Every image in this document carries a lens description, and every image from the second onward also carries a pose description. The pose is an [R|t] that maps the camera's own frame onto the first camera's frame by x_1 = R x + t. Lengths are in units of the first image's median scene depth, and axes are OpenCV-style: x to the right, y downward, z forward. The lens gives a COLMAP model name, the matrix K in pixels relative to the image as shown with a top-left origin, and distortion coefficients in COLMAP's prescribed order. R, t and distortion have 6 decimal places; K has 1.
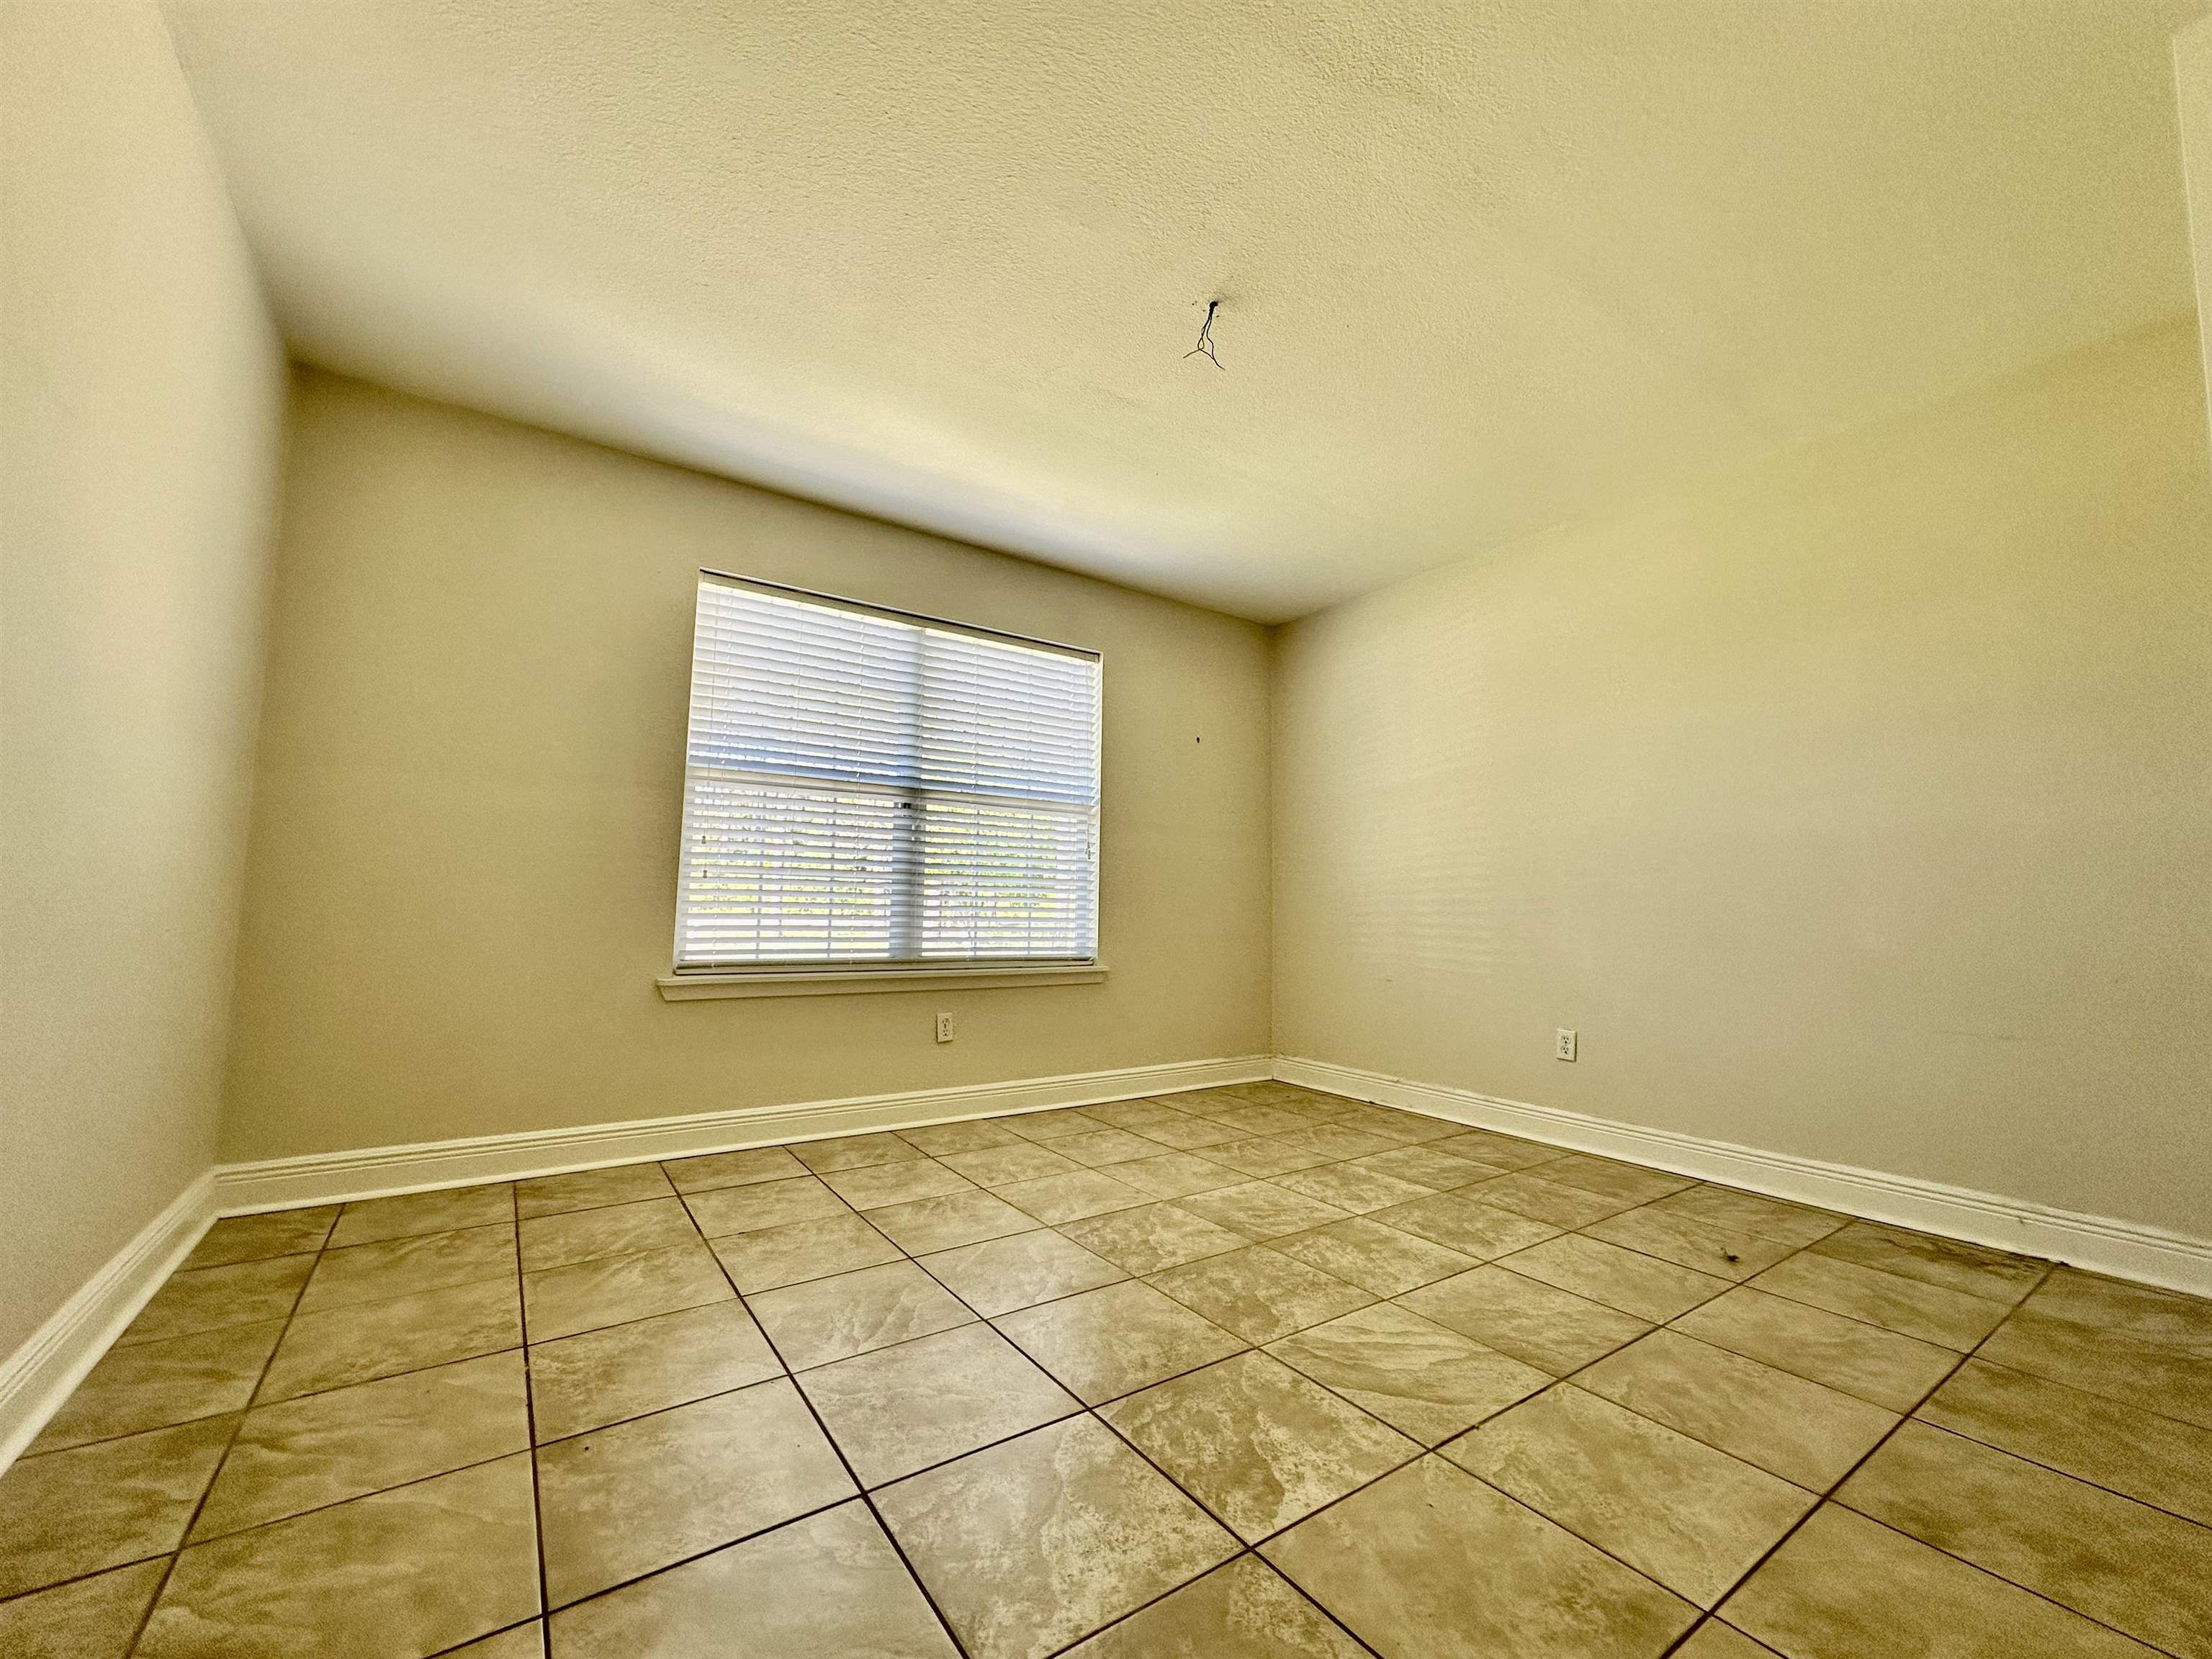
lens RADIAL K [[883.4, 0, 1106.8], [0, 883.4, 832.6], [0, 0, 1]] dist [-0.007155, -0.000129]
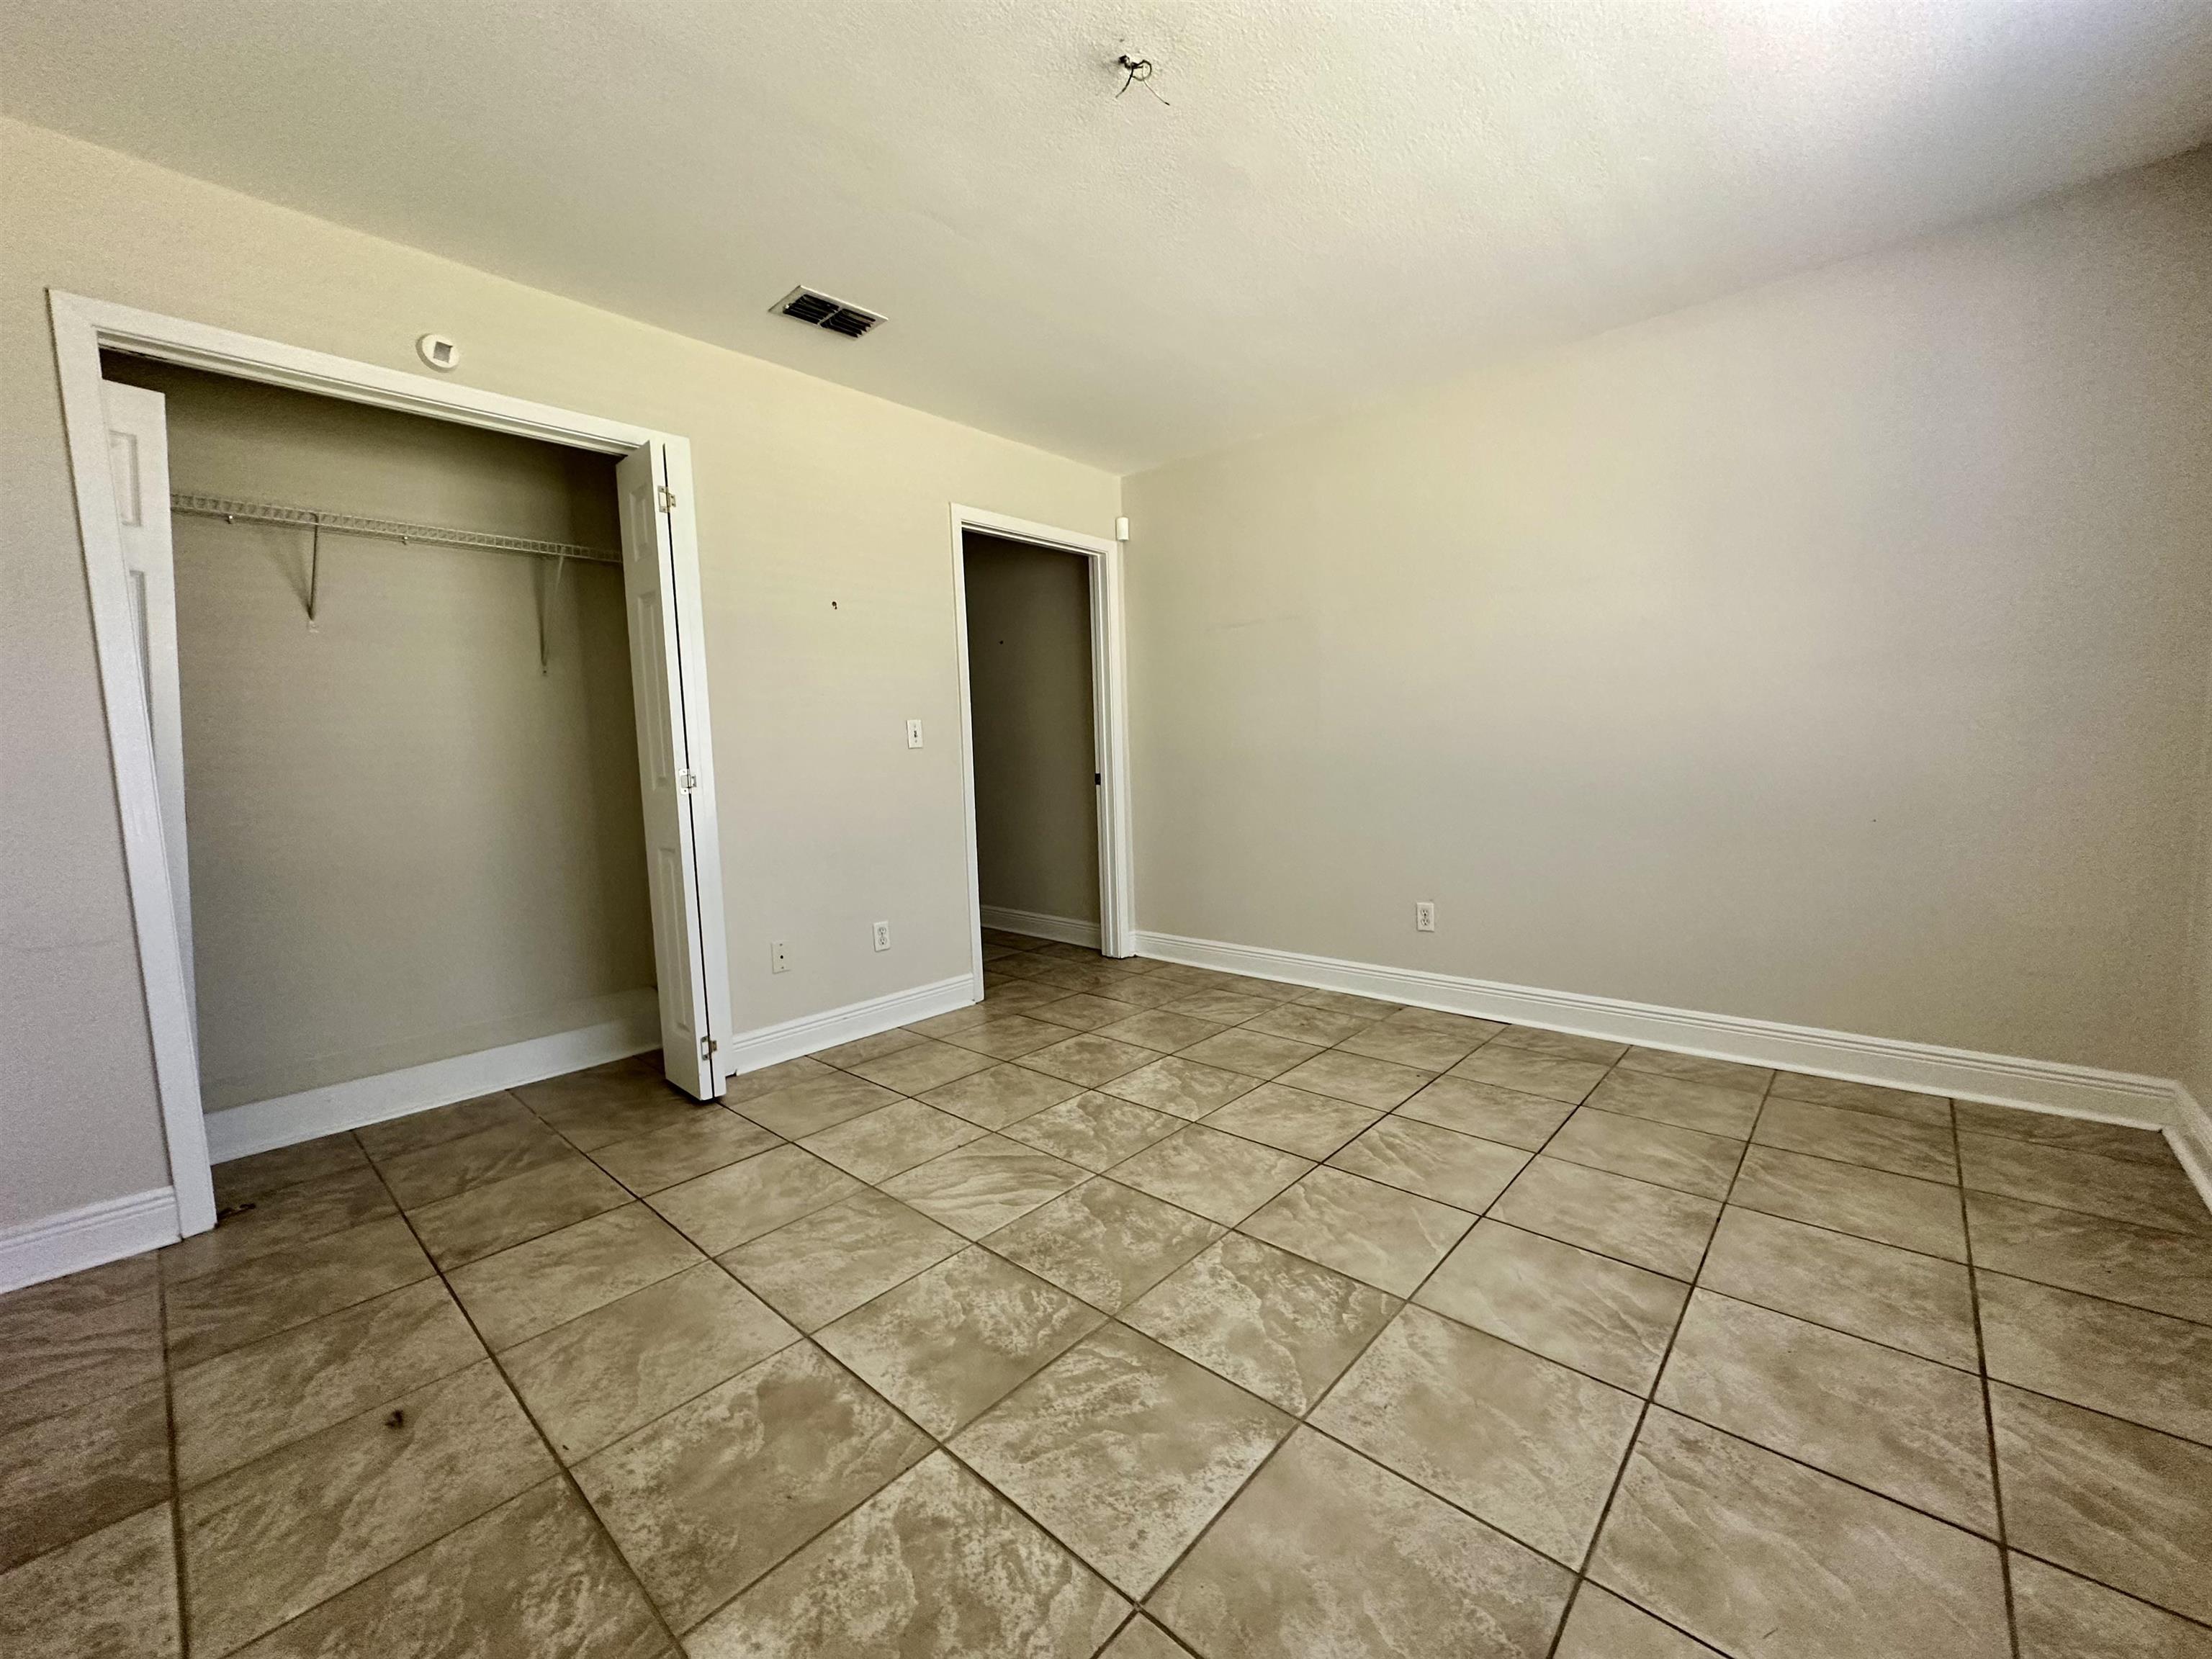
lens RADIAL K [[883.4, 0, 1106.8], [0, 883.4, 832.6], [0, 0, 1]] dist [-0.007155, -0.000129]
pose [[-0.972998, 0.035506, -0.228068, 0.355801], [0.034748, 0.999369, 0.007340, 0.071971], [0.228184, -0.000783, -0.973618, 1.851154]]
